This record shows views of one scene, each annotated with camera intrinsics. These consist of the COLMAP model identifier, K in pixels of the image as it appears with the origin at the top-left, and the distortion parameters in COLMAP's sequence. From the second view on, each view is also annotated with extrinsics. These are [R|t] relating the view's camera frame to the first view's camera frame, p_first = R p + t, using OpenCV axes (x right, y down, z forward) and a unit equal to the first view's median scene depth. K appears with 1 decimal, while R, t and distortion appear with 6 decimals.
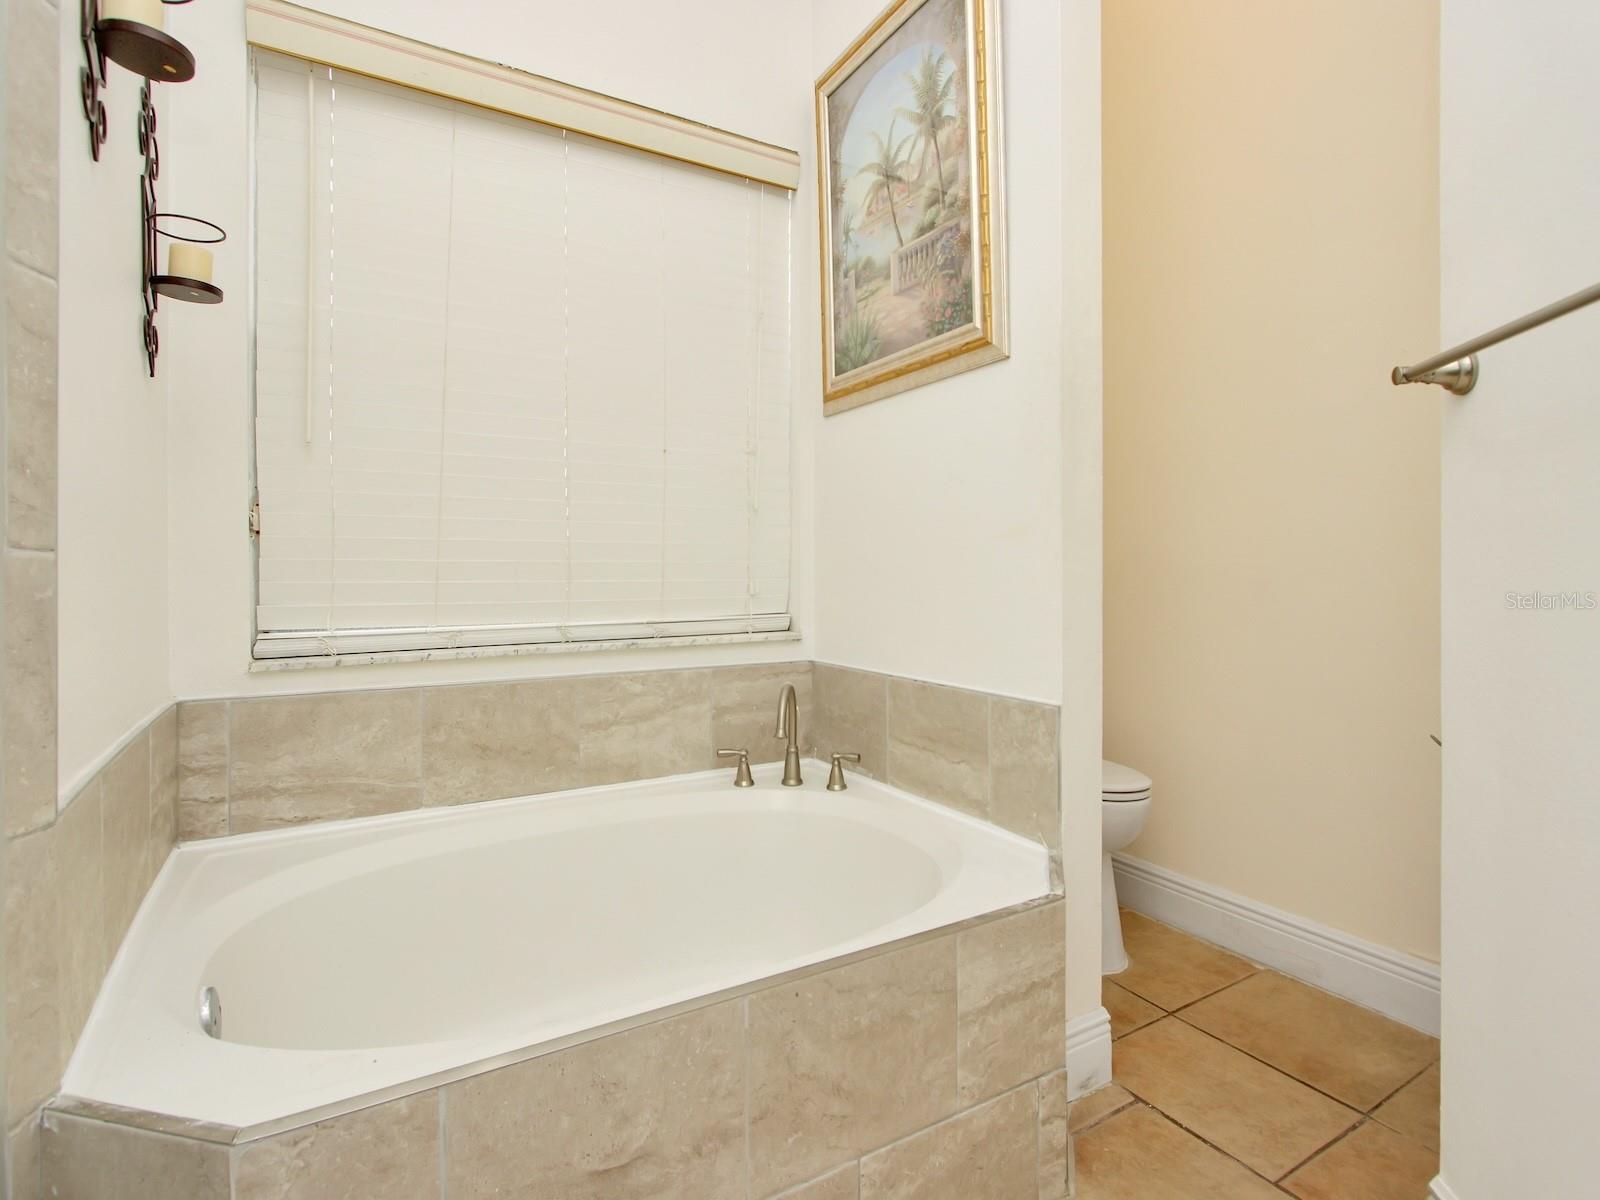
lens RADIAL K [[793.6, 0, 820.7], [0, 793.6, 566.2], [0, 0, 1]] dist [-0.002838, -0.000768]
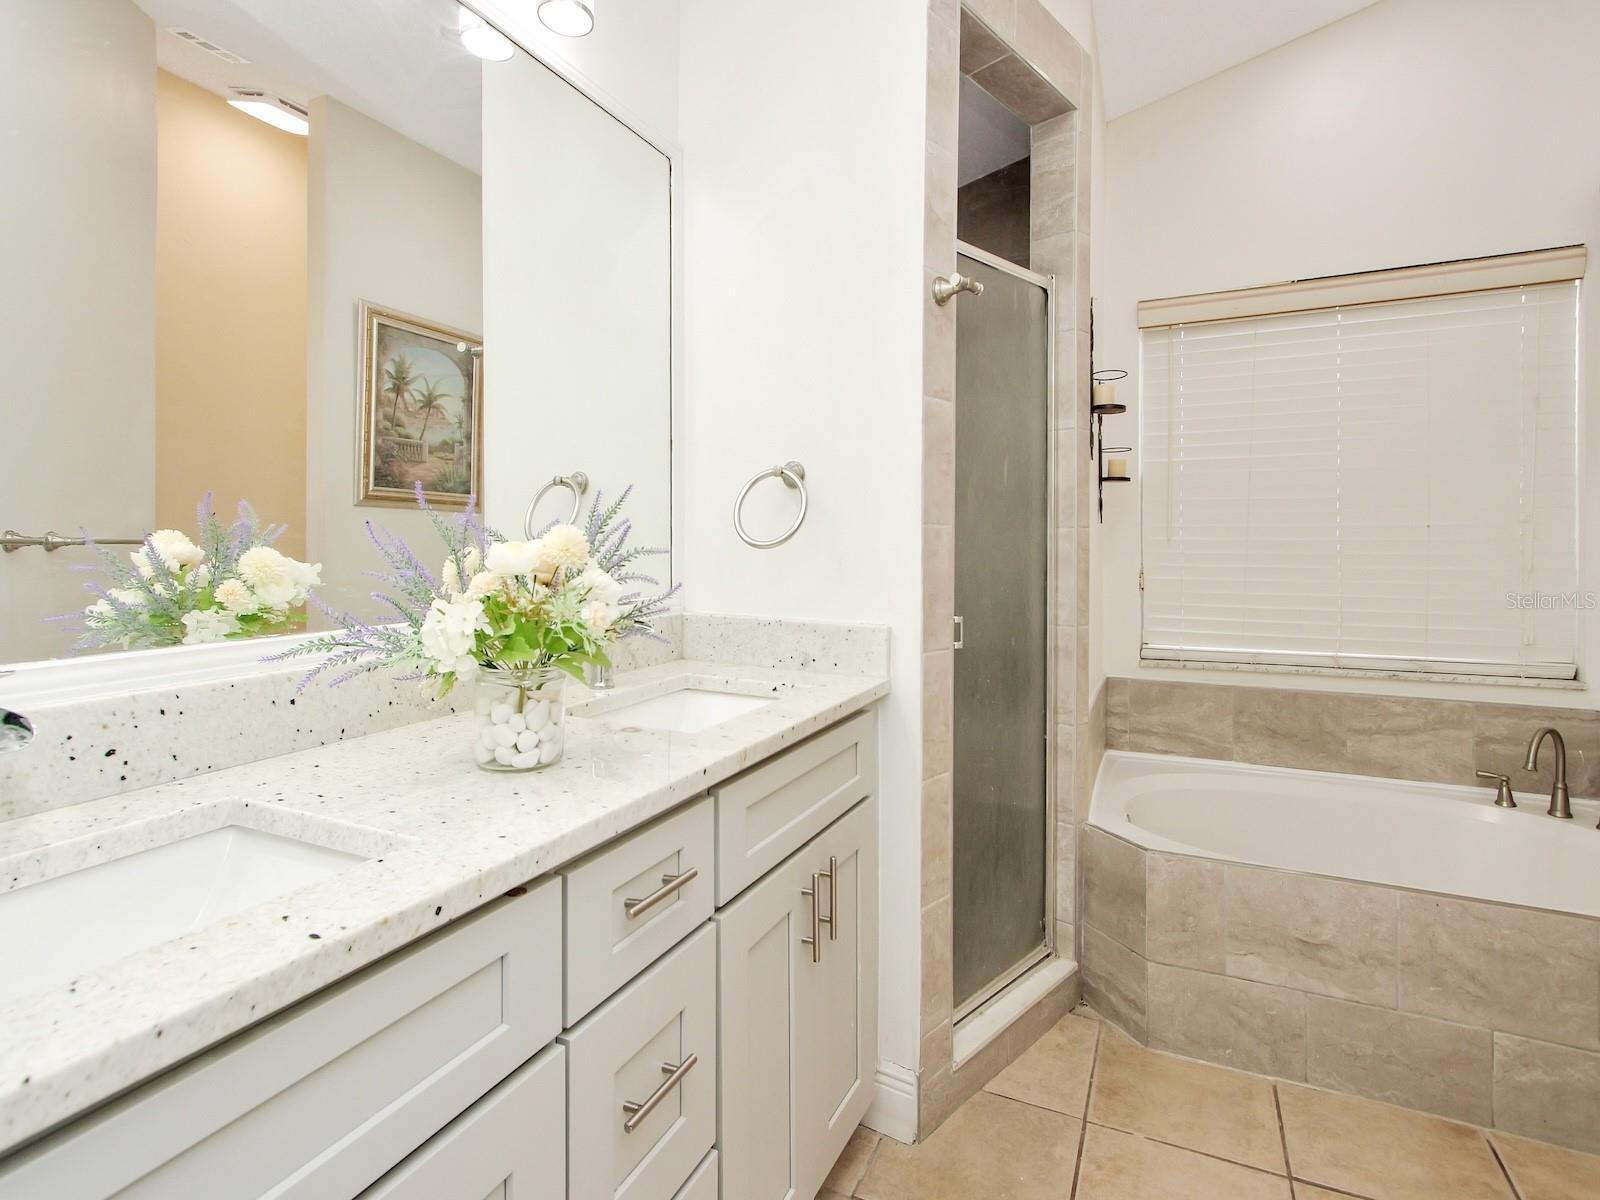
lens RADIAL K [[793.6, 0, 820.7], [0, 793.6, 566.2], [0, 0, 1]] dist [-0.002838, -0.000768]
pose [[0.562233, 0.019303, -0.826753, 0.347952], [0.001231, 0.999707, 0.024178, -0.129635], [0.826978, -0.014611, 0.562045, -0.586646]]
